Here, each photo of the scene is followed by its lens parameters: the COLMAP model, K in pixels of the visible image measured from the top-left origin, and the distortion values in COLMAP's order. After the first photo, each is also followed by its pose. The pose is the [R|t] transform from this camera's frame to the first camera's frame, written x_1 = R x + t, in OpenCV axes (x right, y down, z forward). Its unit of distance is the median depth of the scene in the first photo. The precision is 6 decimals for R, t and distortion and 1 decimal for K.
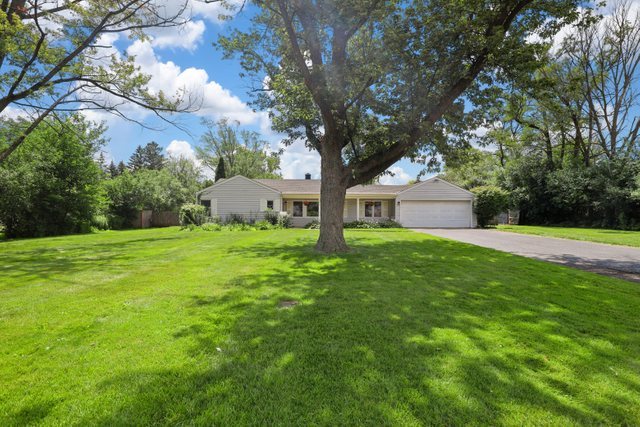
lens RADIAL K [[297.7, 0, 316.0], [0, 297.7, 213.8], [0, 0, 1]] dist [-0.015530, 0.000767]
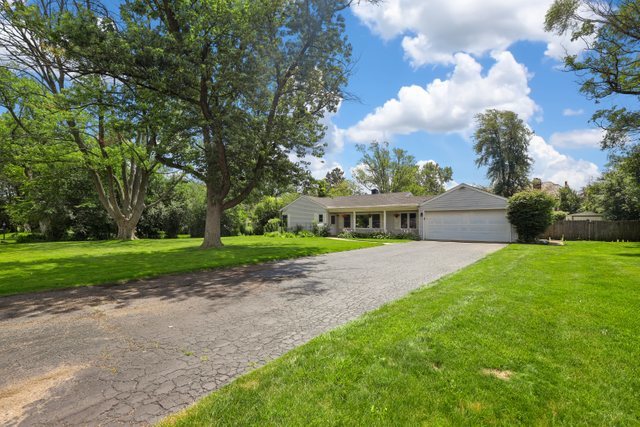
lens RADIAL K [[281.4, 0, 320.1], [0, 281.4, 217.3], [0, 0, 1]] dist [0.000520, -0.000015]
pose [[0.790764, -0.016544, -0.611897, 0.569205], [-0.000150, 0.999629, -0.027220, -0.000810], [0.612121, 0.021617, 0.790469, 0.059959]]
